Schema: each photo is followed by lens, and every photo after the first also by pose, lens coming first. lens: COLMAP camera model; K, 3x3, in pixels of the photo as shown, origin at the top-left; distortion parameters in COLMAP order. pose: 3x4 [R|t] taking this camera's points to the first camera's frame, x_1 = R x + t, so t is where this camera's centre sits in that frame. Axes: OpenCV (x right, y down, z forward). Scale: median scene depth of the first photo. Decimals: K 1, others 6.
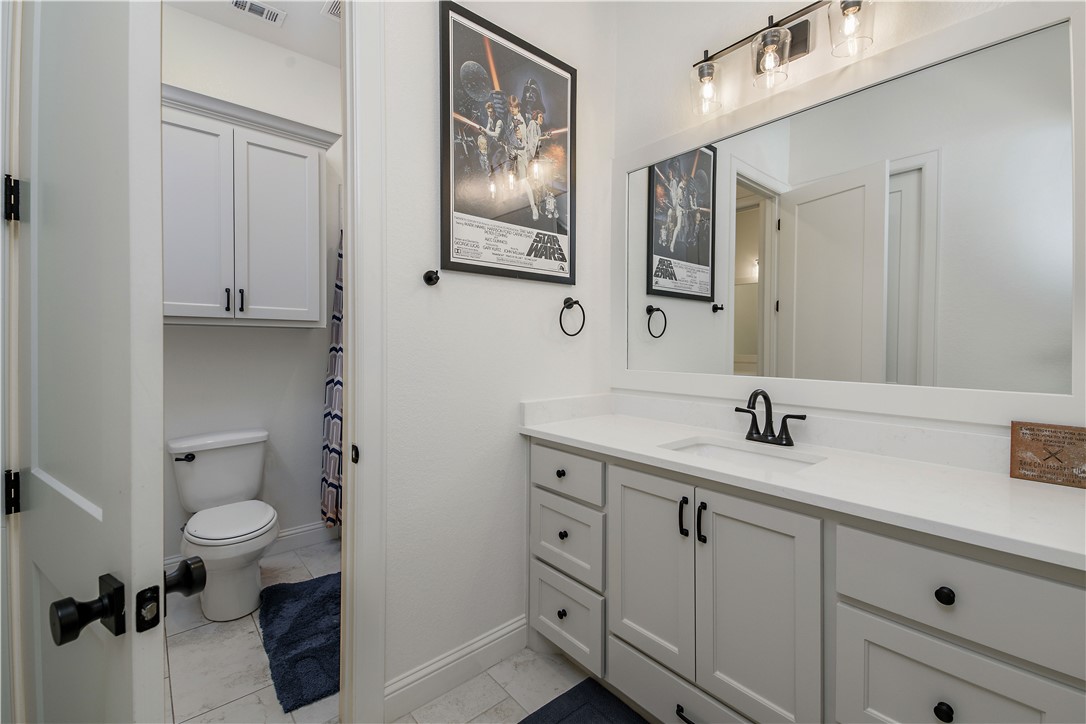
lens RADIAL K [[467.9, 0, 542.6], [0, 467.9, 348.6], [0, 0, 1]] dist [0.019430, 0.000043]
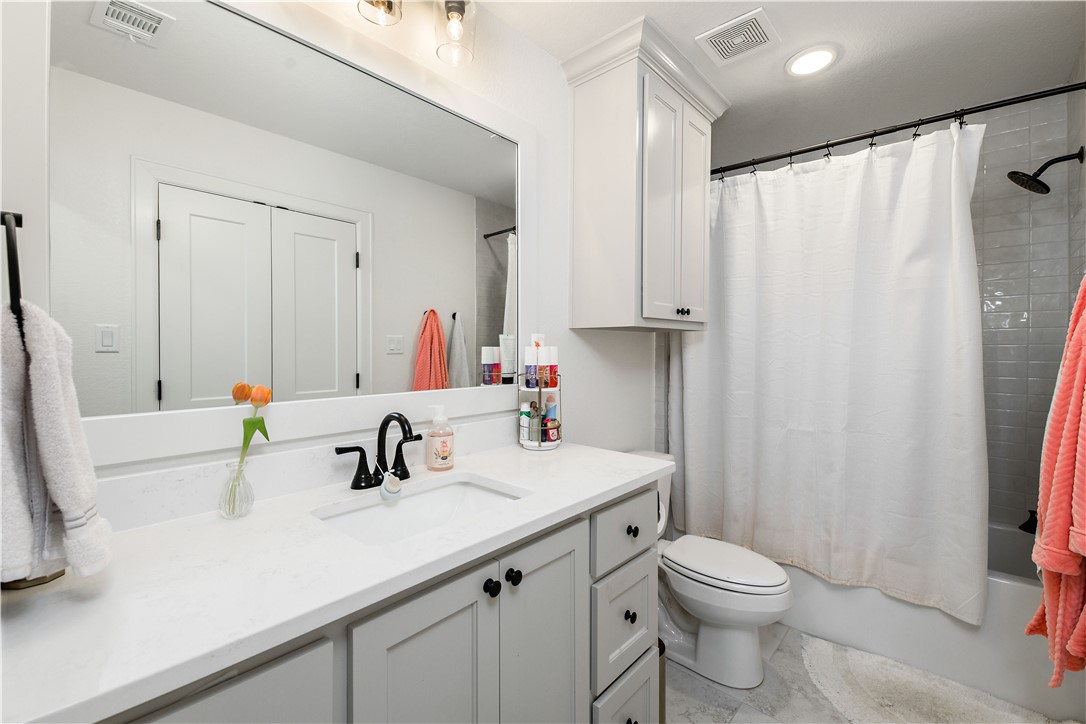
lens RADIAL K [[460.2, 0, 549.4], [0, 460.2, 352.4], [0, 0, 1]] dist [0.031072, -0.000451]
pose [[-0.120804, -0.007700, 0.992646, -0.295948], [0.013756, 0.999861, 0.009430, -0.011487], [-0.992581, 0.014794, -0.120681, 0.853601]]
